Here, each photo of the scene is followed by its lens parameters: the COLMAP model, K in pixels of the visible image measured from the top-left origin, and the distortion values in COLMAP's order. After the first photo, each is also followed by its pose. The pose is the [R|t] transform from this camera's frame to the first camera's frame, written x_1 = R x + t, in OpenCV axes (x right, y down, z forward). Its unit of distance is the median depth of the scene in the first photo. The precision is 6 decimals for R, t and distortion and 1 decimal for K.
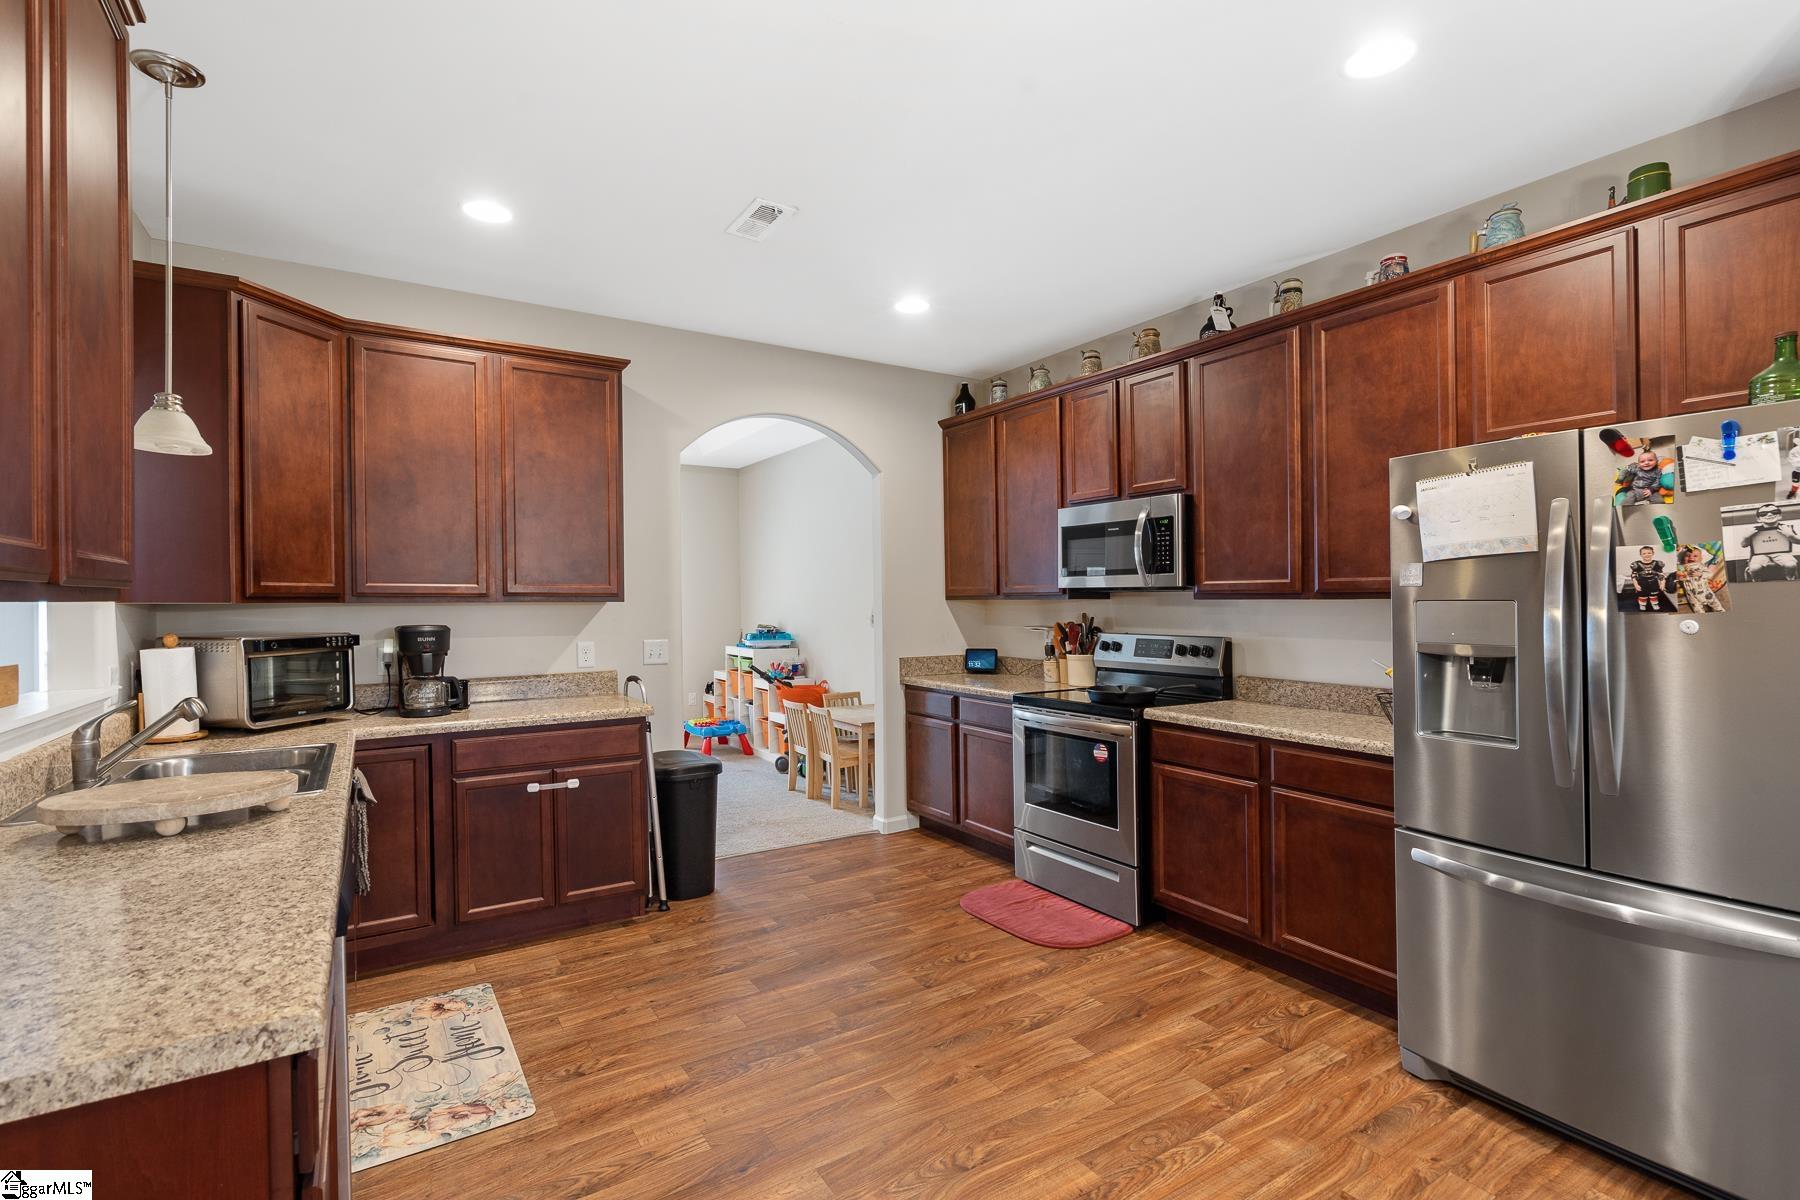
lens RADIAL K [[836.5, 0, 898.7], [0, 836.5, 602.5], [0, 0, 1]] dist [-0.001203, 0.001048]
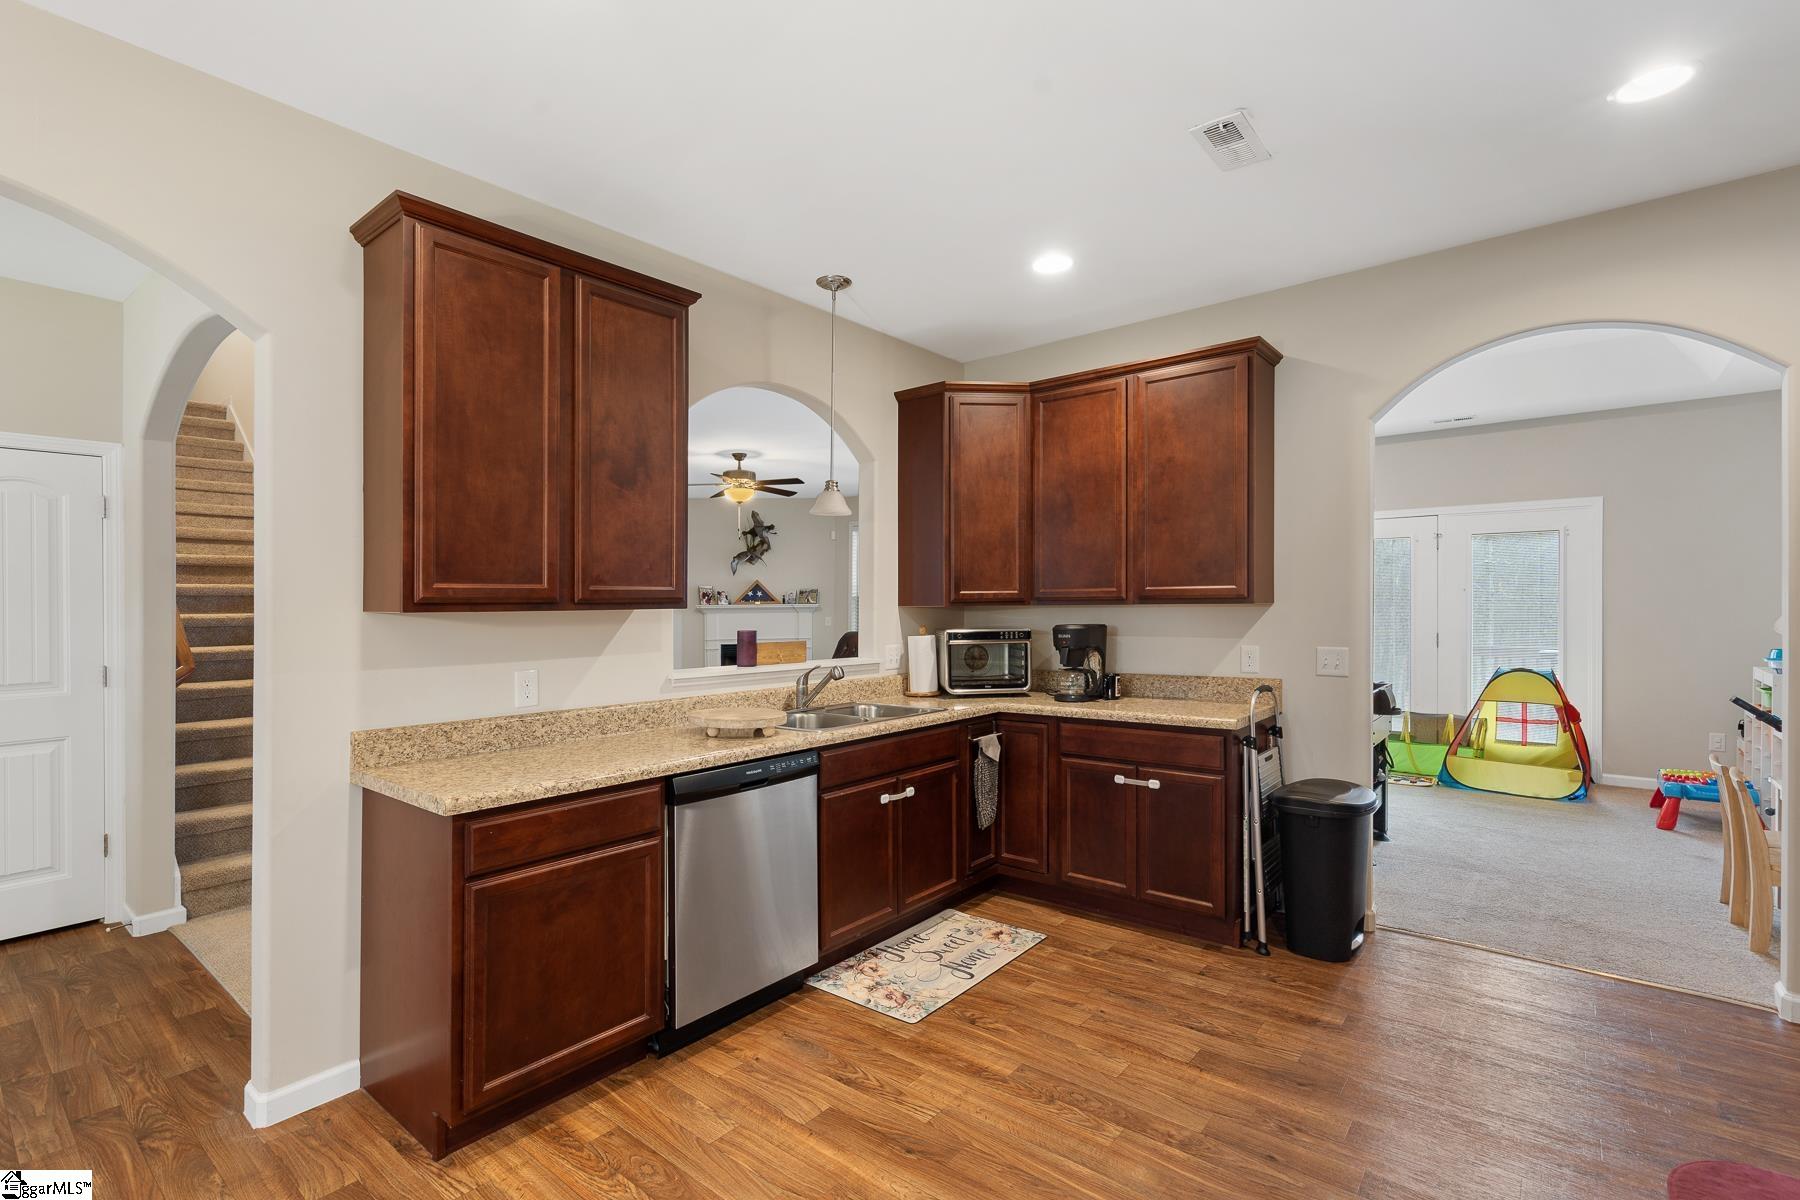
lens RADIAL K [[836.5, 0, 897.8], [0, 836.5, 606.5], [0, 0, 1]] dist [-0.001203, 0.001048]
pose [[0.310821, 0.002548, -0.950465, 0.530342], [0.006417, 0.999968, 0.004779, -0.005882], [0.950447, -0.007585, 0.310795, 0.440232]]
